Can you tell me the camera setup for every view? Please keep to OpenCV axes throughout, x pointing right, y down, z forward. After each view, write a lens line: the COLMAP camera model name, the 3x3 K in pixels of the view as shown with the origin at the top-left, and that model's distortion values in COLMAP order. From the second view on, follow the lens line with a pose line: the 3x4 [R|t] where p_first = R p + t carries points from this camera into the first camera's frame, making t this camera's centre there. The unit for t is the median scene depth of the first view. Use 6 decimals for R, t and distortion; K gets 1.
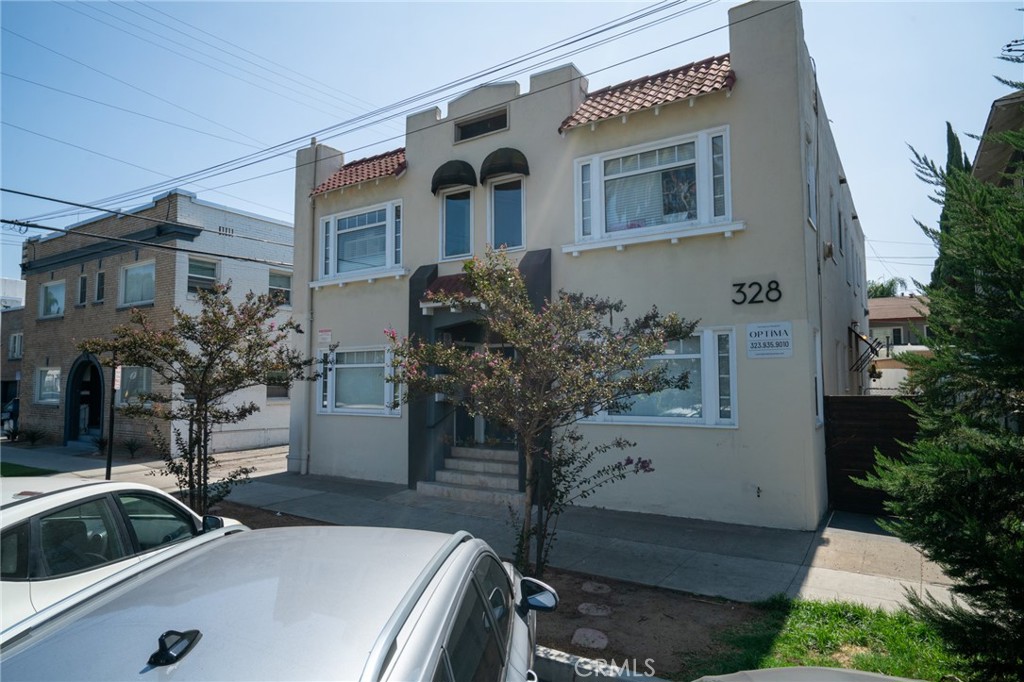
lens RADIAL K [[612.1, 0, 512.0], [0, 612.1, 341.0], [0, 0, 1]] dist [-0.019493, 0.000318]
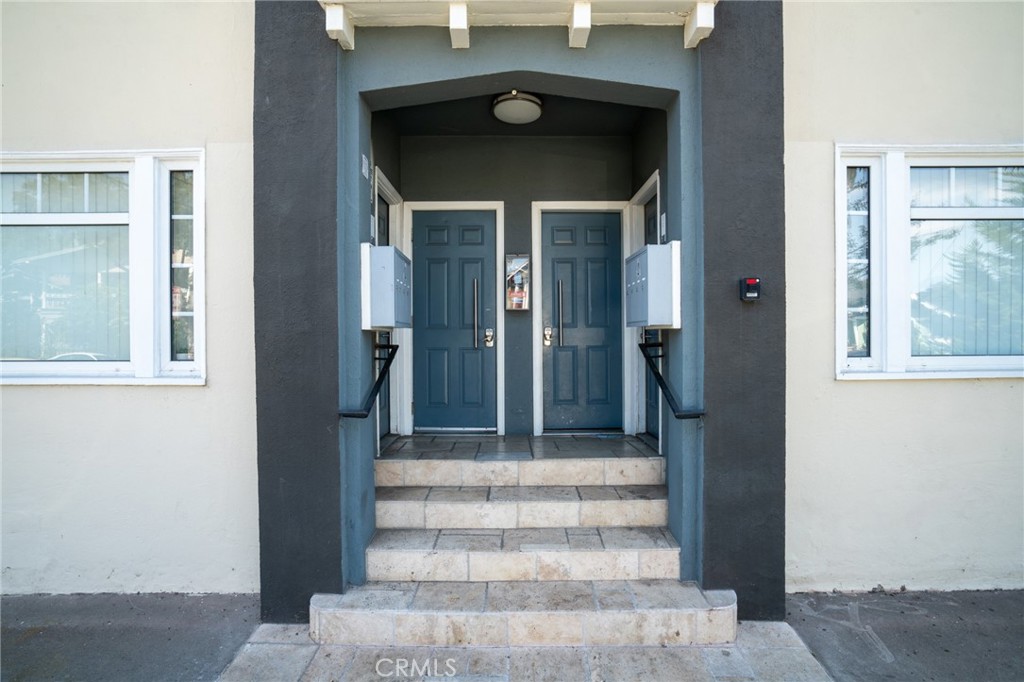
lens RADIAL K [[527.0, 0, 512.0], [0, 527.0, 341.0], [0, 0, 1]] dist [0.003978, 0.001587]
pose [[0.832104, 0.001001, 0.554619, -0.218281], [-0.037557, 0.997805, 0.054546, 0.090403], [-0.553347, -0.066218, 0.830314, 0.761173]]
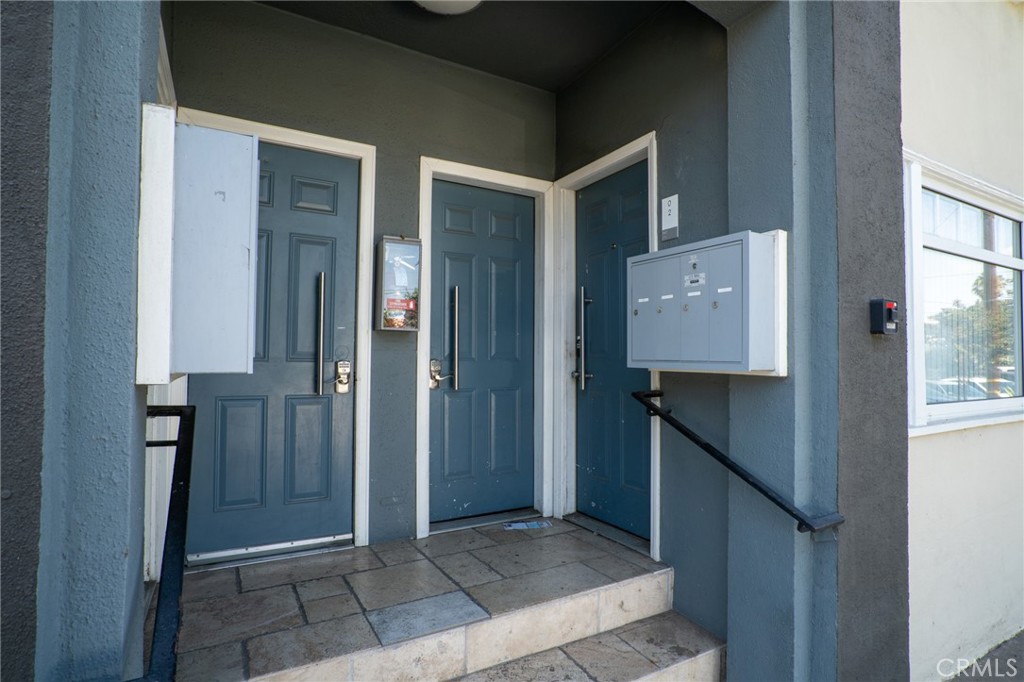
lens RADIAL K [[524.7, 0, 514.4], [0, 524.7, 346.6], [0, 0, 1]] dist [-0.034460, 0.016953]
pose [[0.460915, 0.031985, 0.886868, -0.175447], [-0.068017, 0.997684, -0.000632, 0.092264], [-0.884834, -0.060031, 0.462023, 0.944881]]
